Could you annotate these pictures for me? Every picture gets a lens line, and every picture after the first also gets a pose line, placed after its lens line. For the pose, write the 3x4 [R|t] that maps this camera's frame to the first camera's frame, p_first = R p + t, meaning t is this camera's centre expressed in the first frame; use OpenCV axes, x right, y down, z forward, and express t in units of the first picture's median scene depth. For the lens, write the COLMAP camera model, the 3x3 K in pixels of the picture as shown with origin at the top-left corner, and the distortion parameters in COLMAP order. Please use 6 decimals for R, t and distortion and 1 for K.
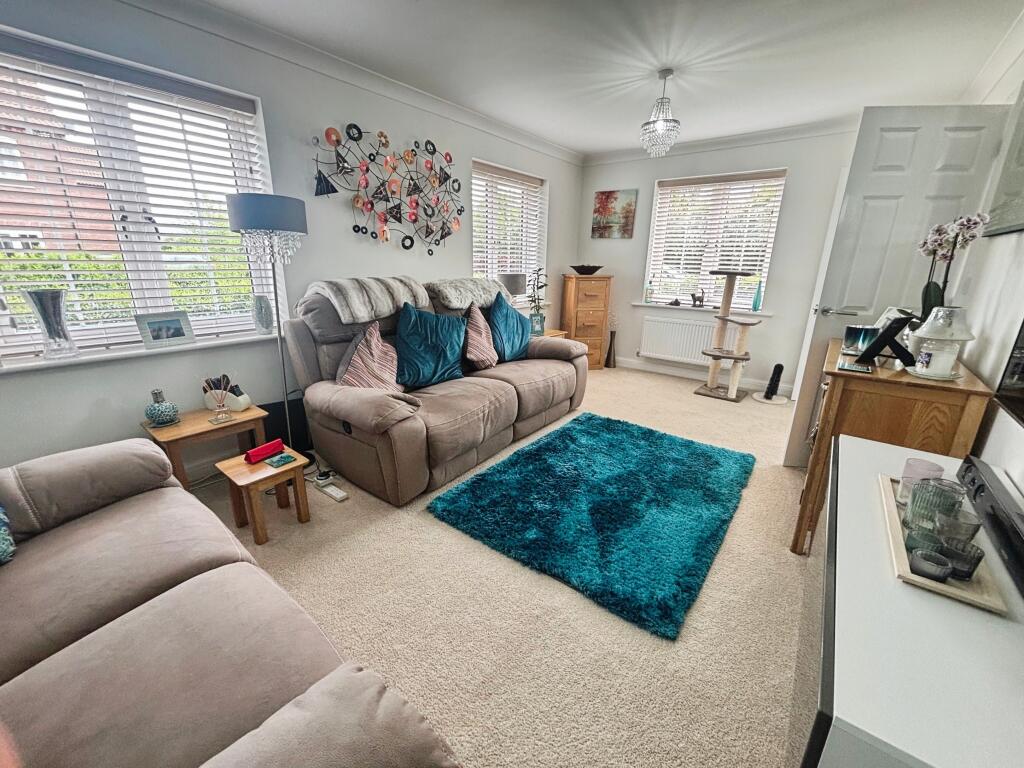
lens RADIAL K [[420.4, 0, 512.0], [0, 420.4, 384.0], [0, 0, 1]] dist [-0.000840, -0.000086]
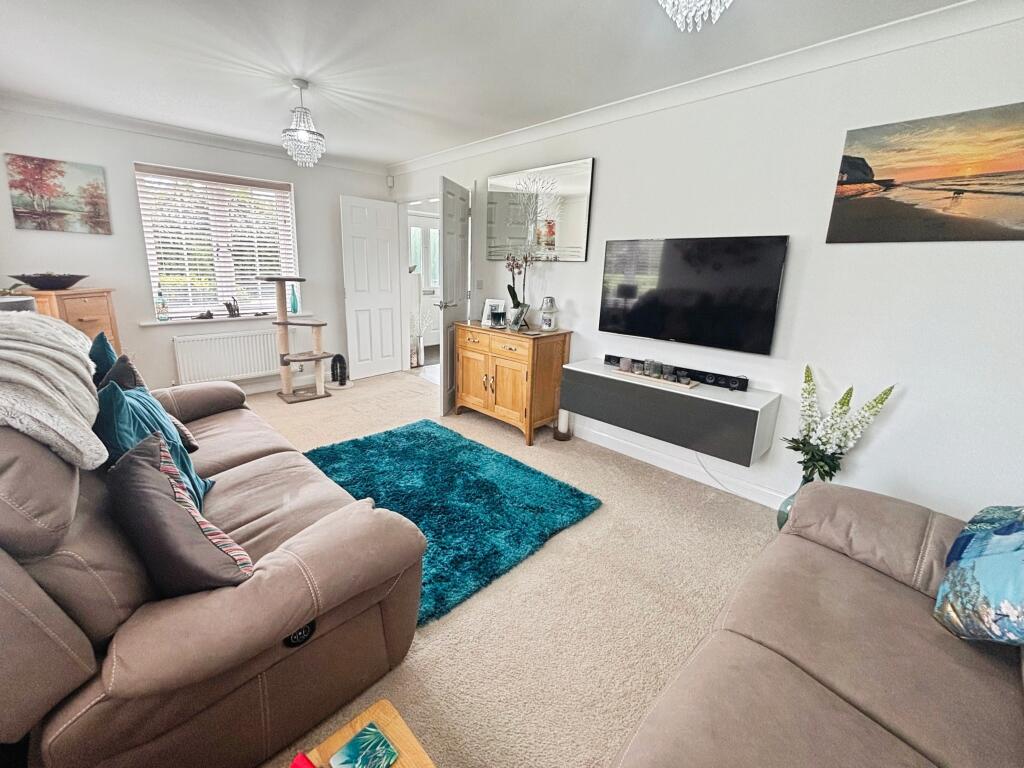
lens RADIAL K [[418.7, 0, 512.7], [0, 418.7, 360.9], [0, 0, 1]] dist [-0.001468, -0.000260]
pose [[0.129524, -0.232068, 0.964037, -0.515160], [0.260516, 0.946037, 0.192733, -0.155579], [-0.956742, 0.226184, 0.182992, 0.402528]]
